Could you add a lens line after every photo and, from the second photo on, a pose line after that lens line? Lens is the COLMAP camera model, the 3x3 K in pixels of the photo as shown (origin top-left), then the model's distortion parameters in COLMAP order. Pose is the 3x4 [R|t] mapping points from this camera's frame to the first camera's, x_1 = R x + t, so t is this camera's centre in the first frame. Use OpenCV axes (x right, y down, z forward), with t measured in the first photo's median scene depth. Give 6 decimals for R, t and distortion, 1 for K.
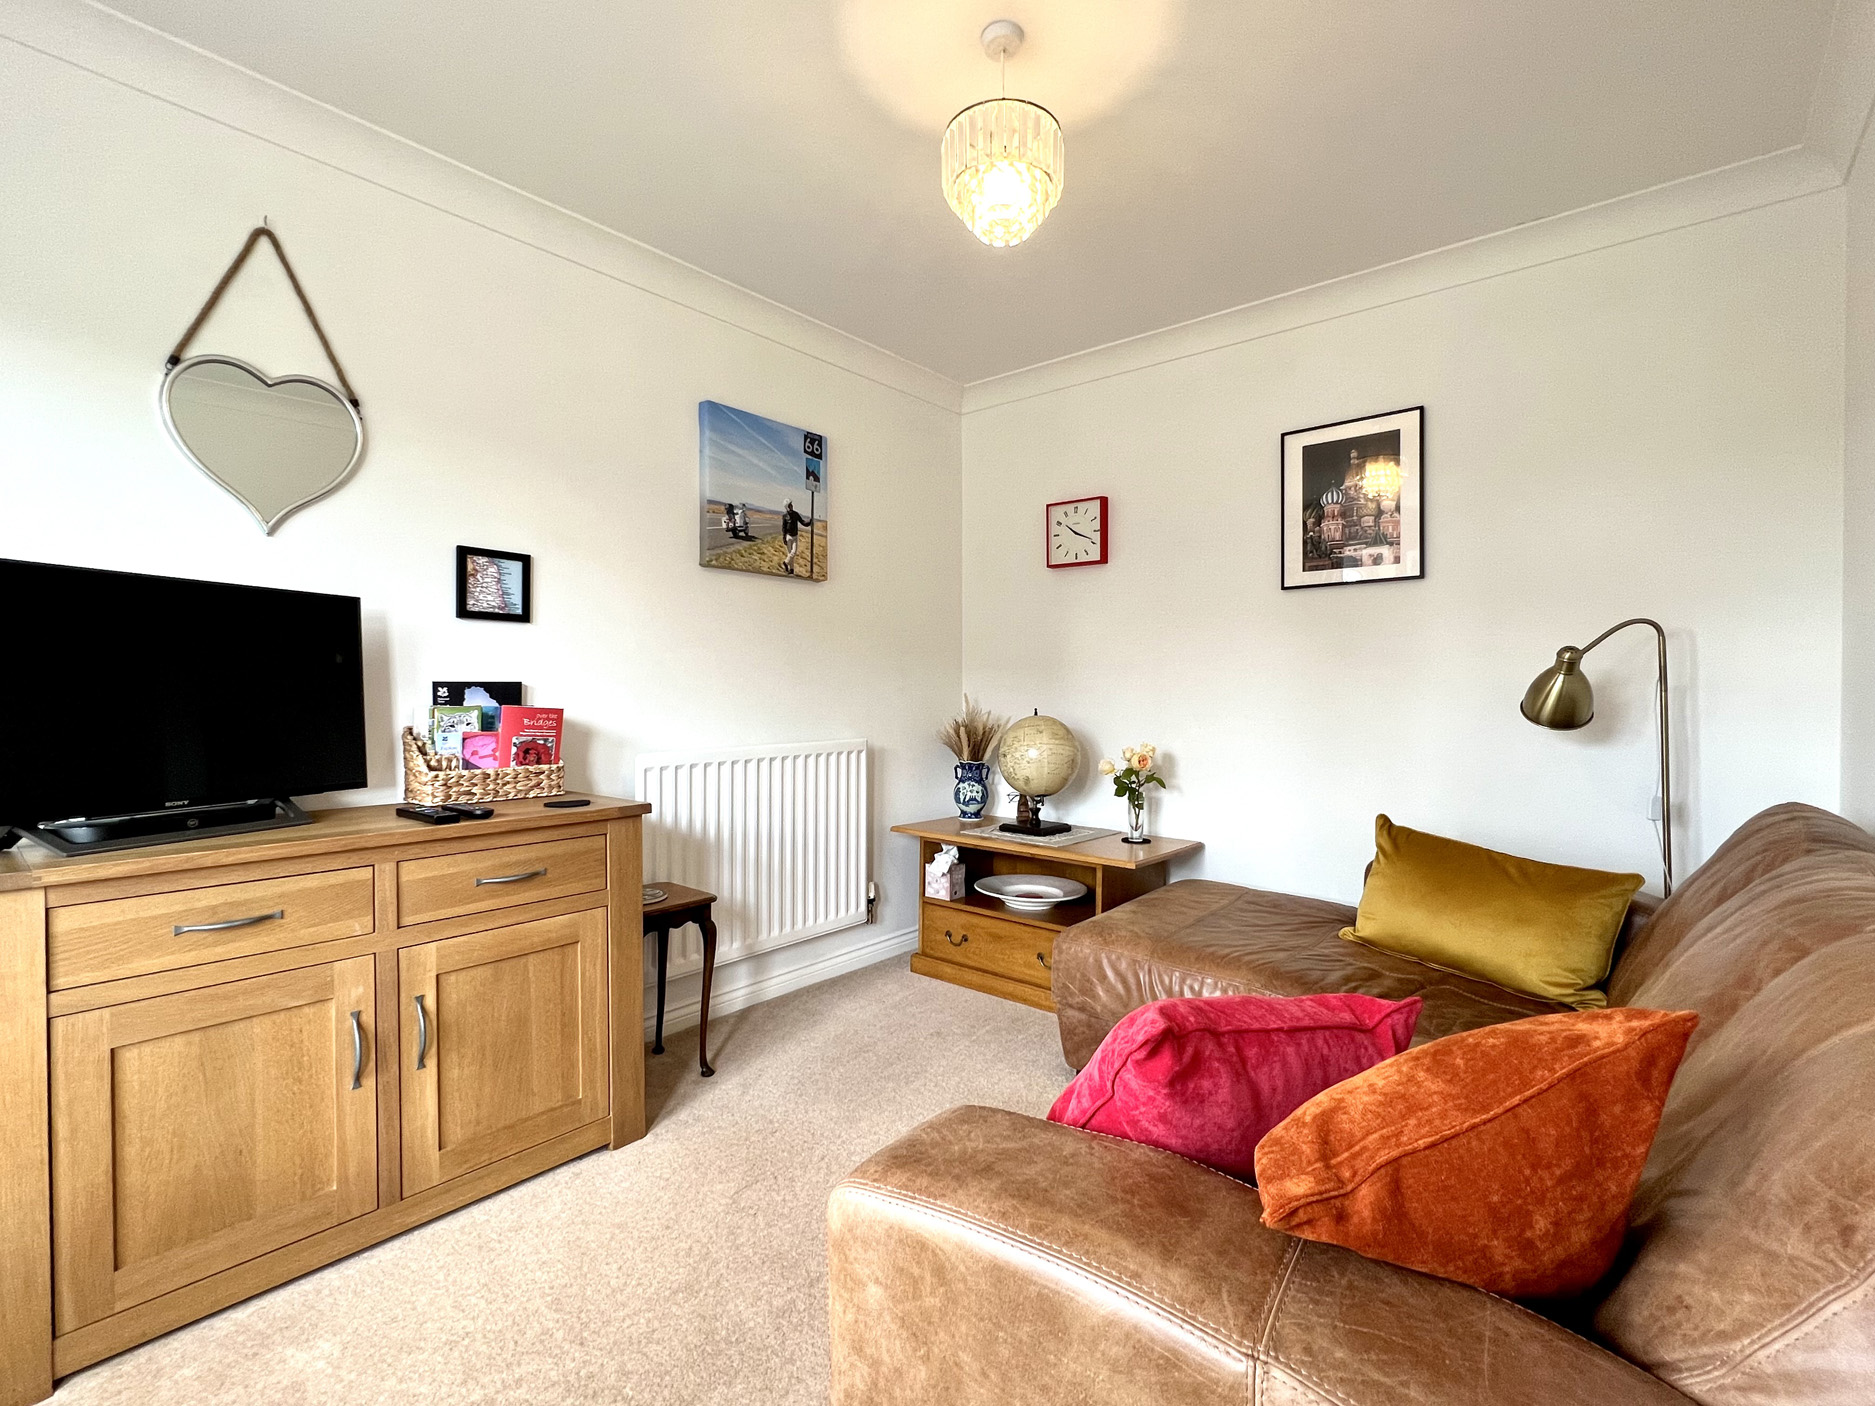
lens RADIAL K [[851.5, 0, 937.1], [0, 851.5, 703.4], [0, 0, 1]] dist [0.001047, 0.000063]
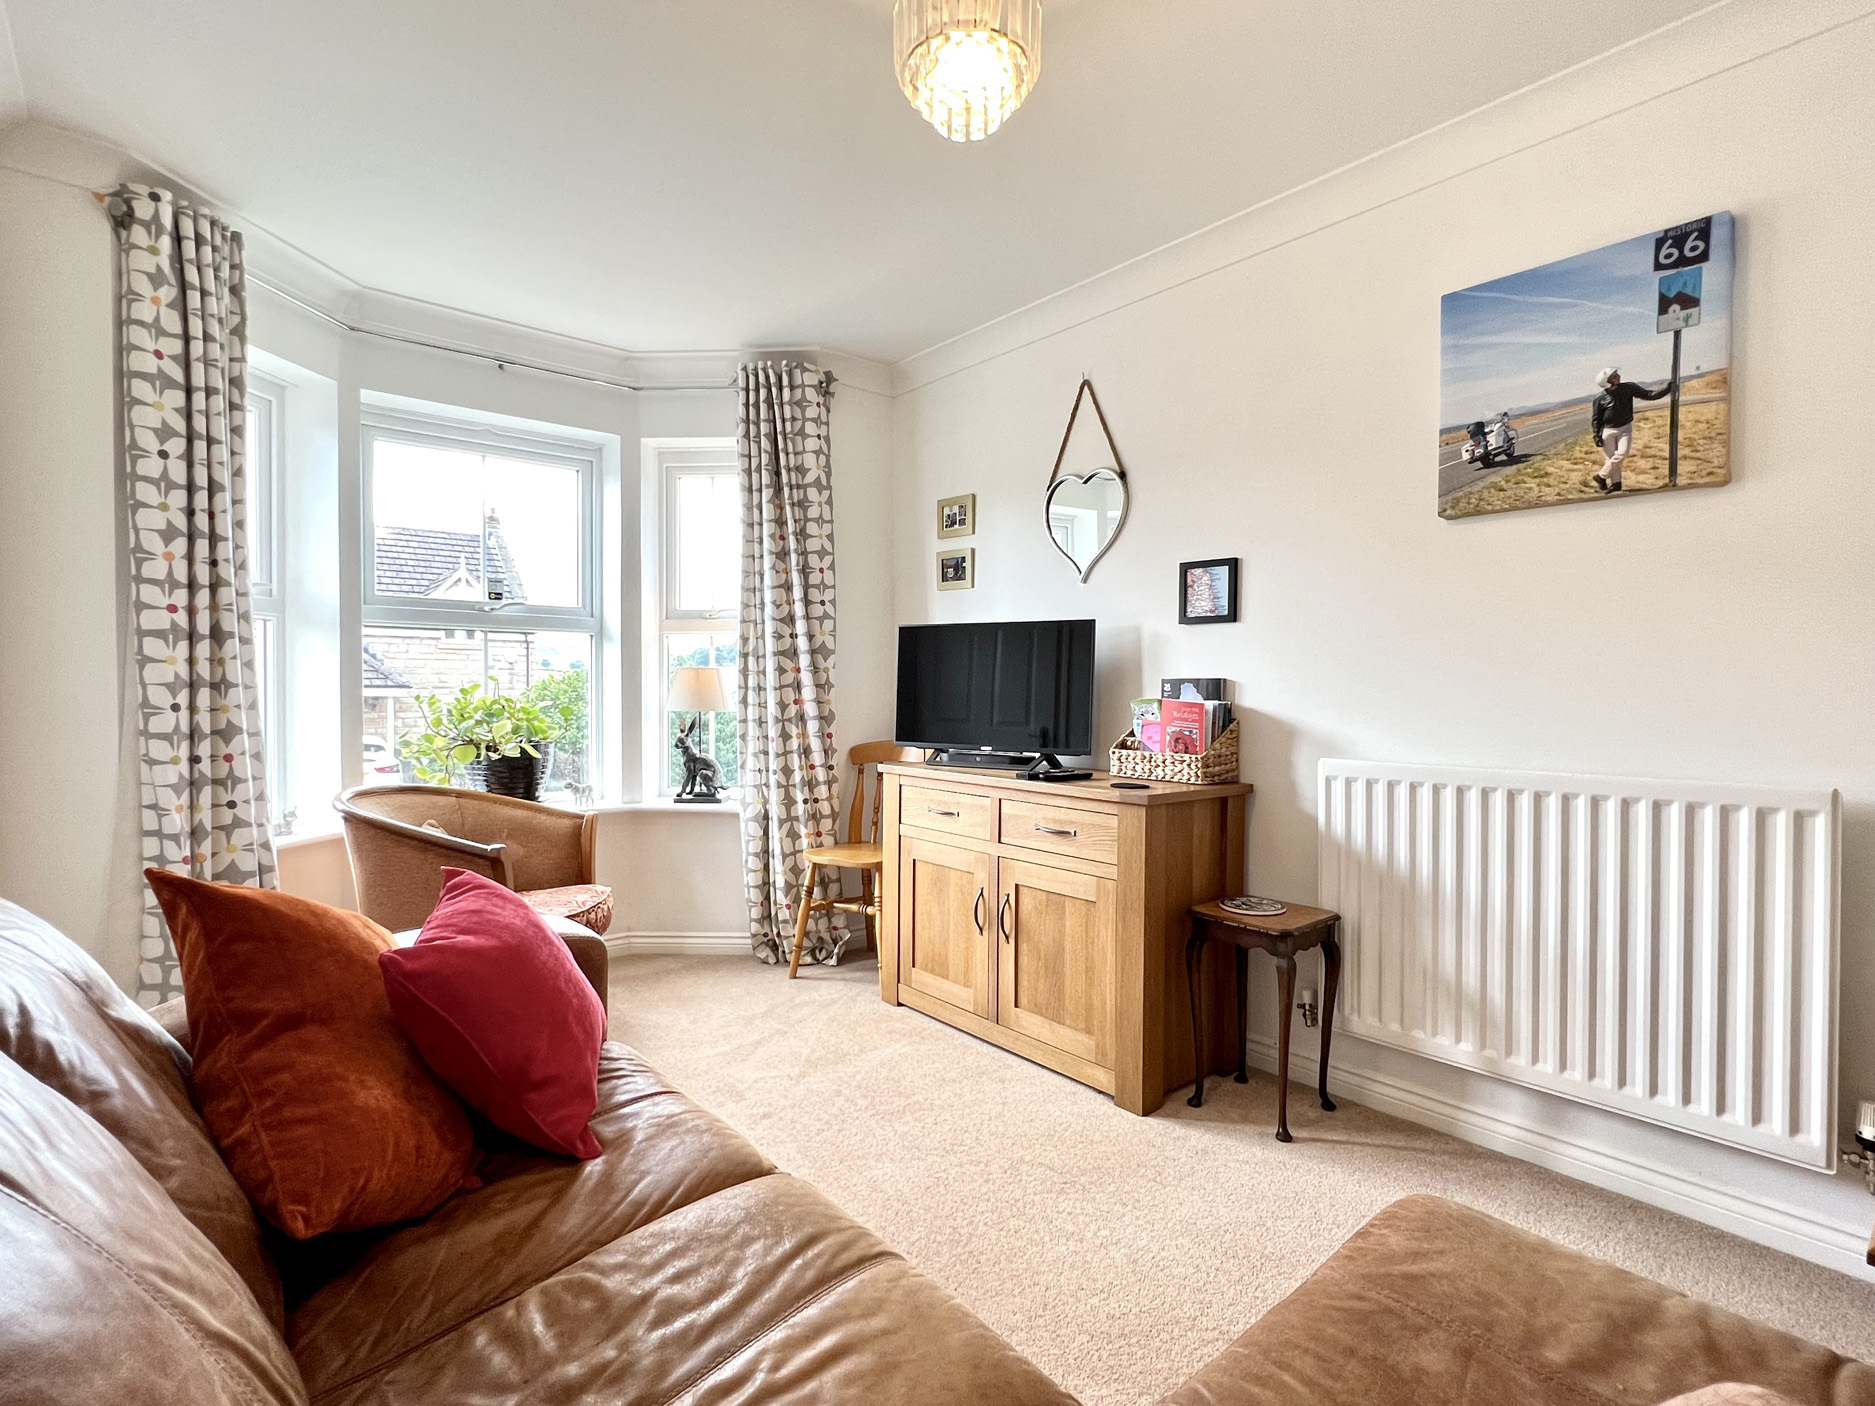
lens RADIAL K [[916.5, 0, 932.0], [0, 916.5, 705.0], [0, 0, 1]] dist [-0.000208, -0.000612]
pose [[-0.172380, 0.015664, -0.984906, 0.659556], [-0.021420, 0.999577, 0.019647, -0.005866], [0.984798, 0.024484, -0.171972, 0.777205]]
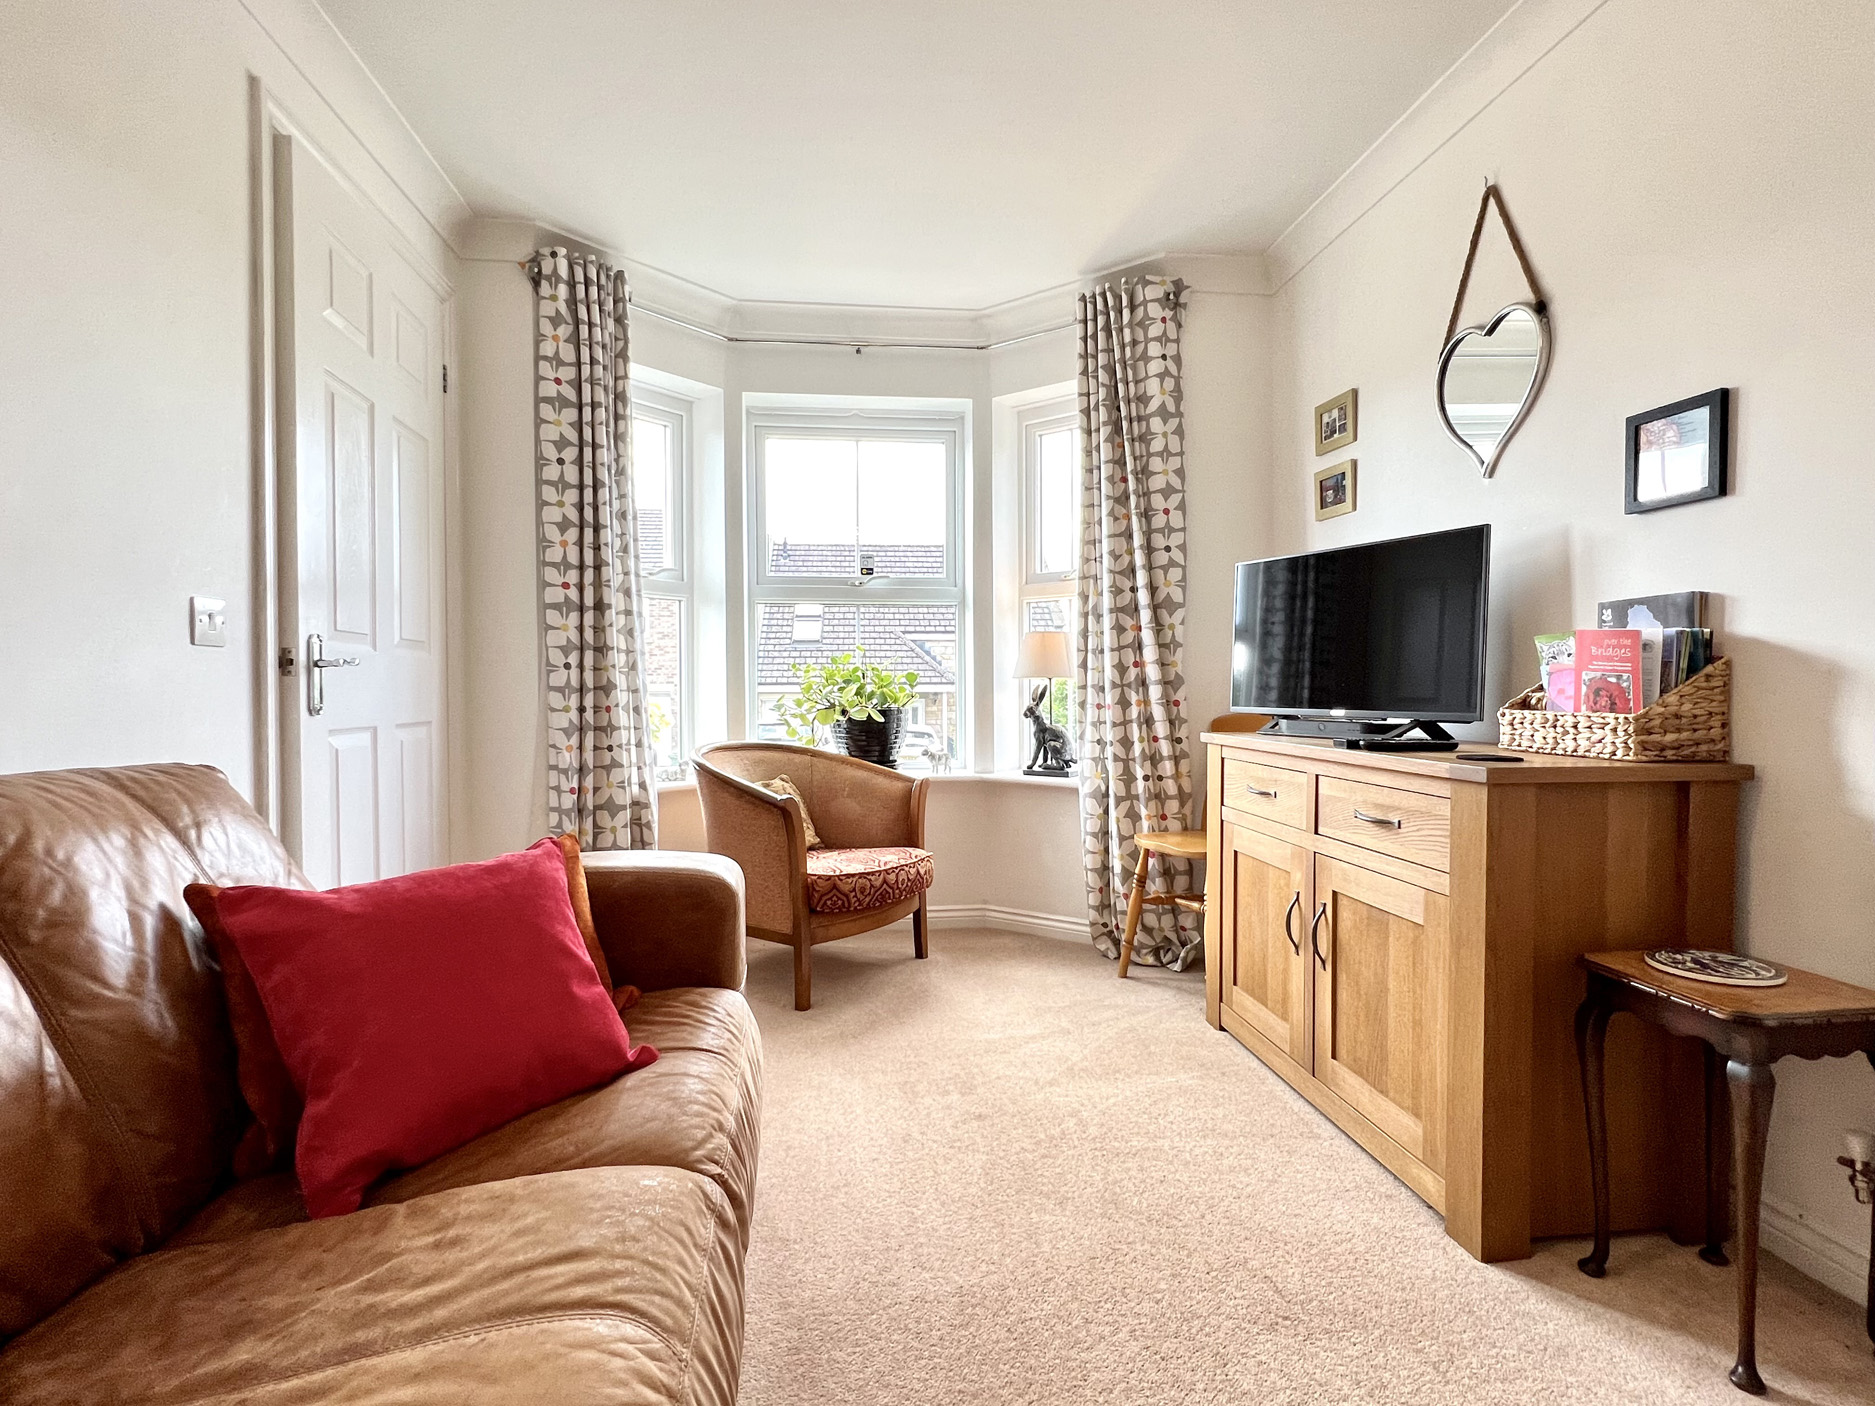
lens RADIAL K [[916.5, 0, 932.0], [0, 916.5, 705.0], [0, 0, 1]] dist [-0.000208, -0.000612]
pose [[-0.685092, 0.015391, -0.728294, 0.396597], [-0.008363, 0.999545, 0.028991, 0.043250], [0.728408, 0.025952, -0.684652, 0.977846]]
